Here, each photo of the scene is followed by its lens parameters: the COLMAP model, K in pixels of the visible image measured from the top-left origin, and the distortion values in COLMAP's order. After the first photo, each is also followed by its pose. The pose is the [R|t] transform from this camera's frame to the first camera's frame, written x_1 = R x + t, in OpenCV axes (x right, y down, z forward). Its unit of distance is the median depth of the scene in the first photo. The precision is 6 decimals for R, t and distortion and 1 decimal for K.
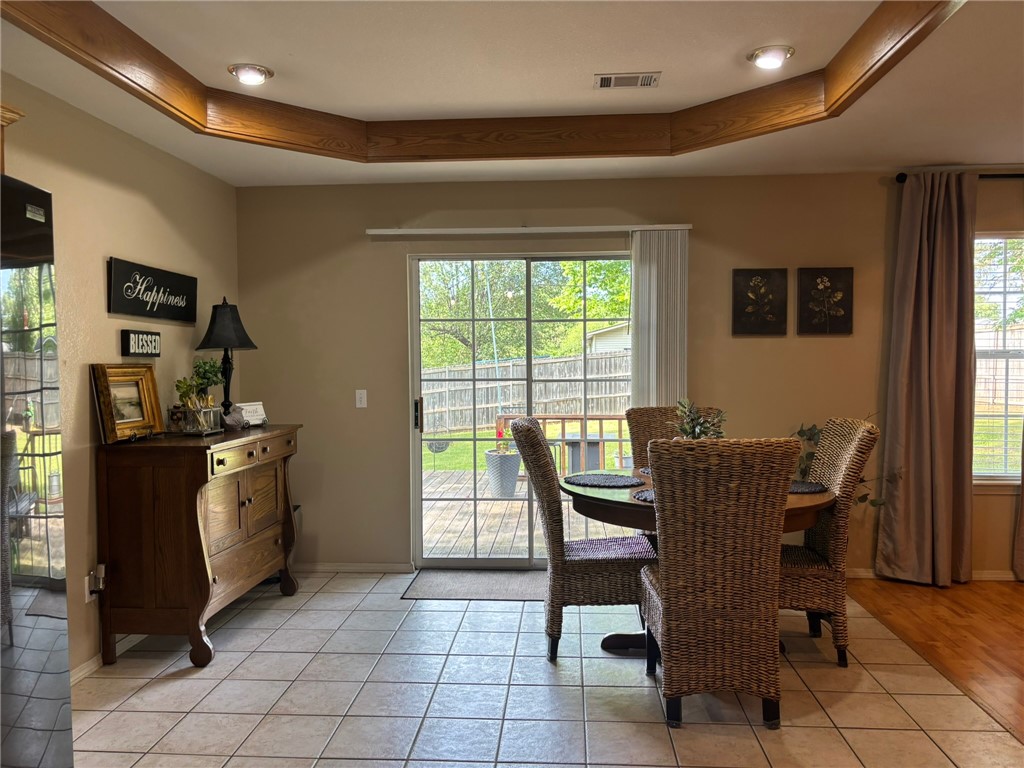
lens RADIAL K [[770.6, 0, 516.8], [0, 770.6, 383.6], [0, 0, 1]] dist [0.022927, -0.001060]
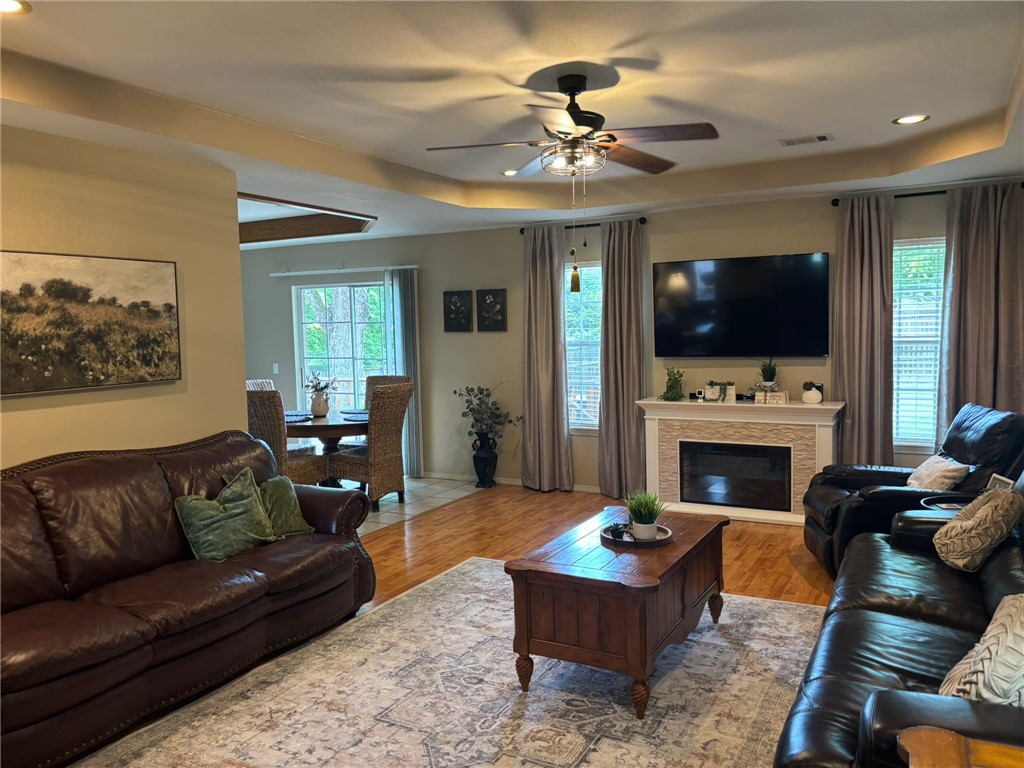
lens RADIAL K [[770.6, 0, 510.9], [0, 770.6, 384.1], [0, 0, 1]] dist [0.022927, -0.001060]
pose [[0.910438, 0.022289, -0.413045, 1.120796], [-0.008624, 0.999353, 0.034919, -0.011859], [0.413556, -0.028229, 0.910041, -0.433626]]
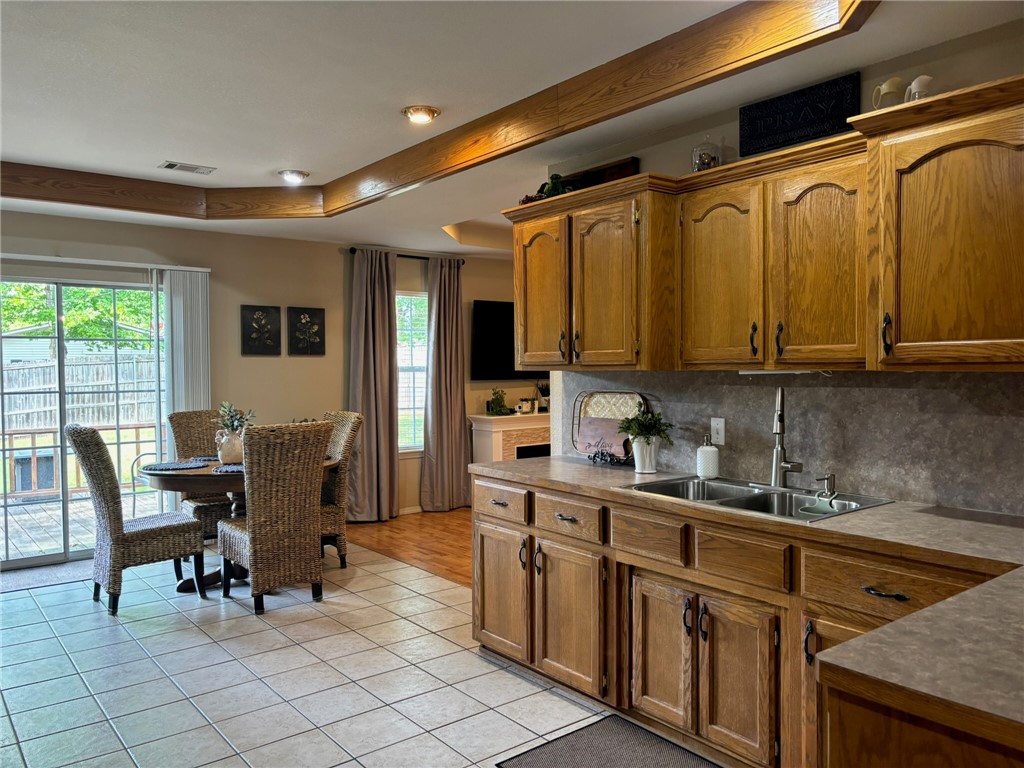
lens RADIAL K [[770.6, 0, 515.0], [0, 770.6, 390.0], [0, 0, 1]] dist [0.022927, -0.001060]
pose [[0.738543, -0.020144, 0.673905, -0.275137], [0.025294, 0.999678, 0.002162, 0.005969], [-0.673731, 0.015449, 0.738815, -0.294307]]
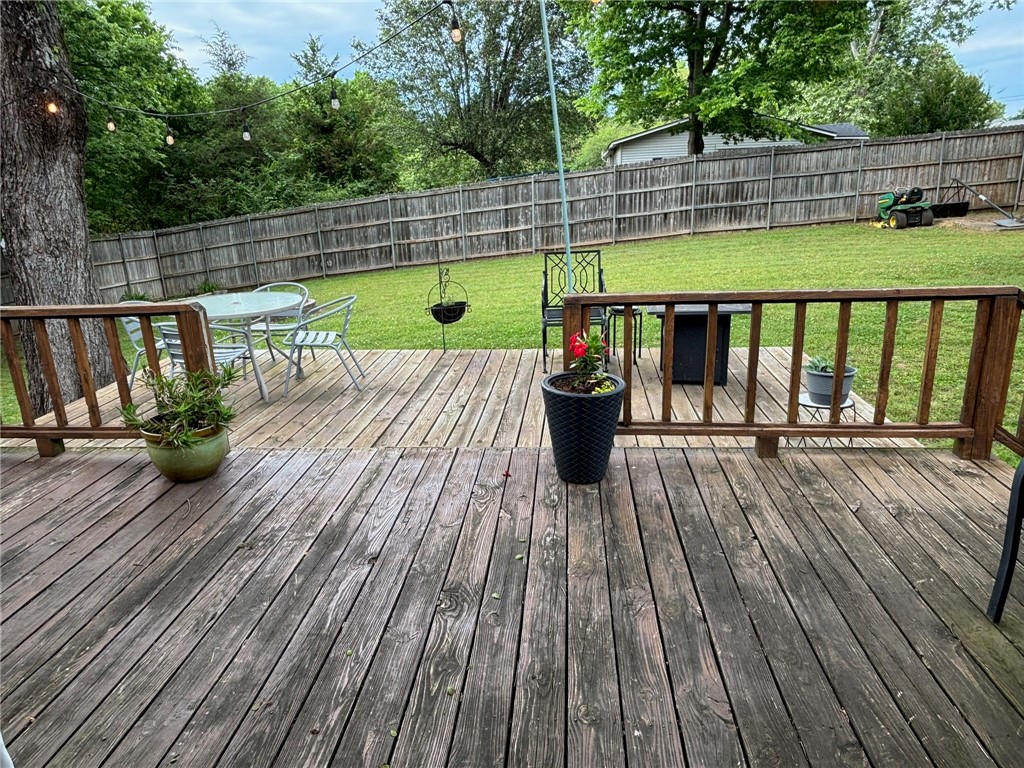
lens RADIAL K [[689.2, 0, 506.6], [0, 689.2, 380.7], [0, 0, 1]] dist [0.036110, -0.001495]
pose [[0.999198, -0.019590, -0.034921, -0.087019], [0.027785, 0.967217, 0.252427, -0.027414], [0.028831, -0.253195, 0.966986, 1.108517]]
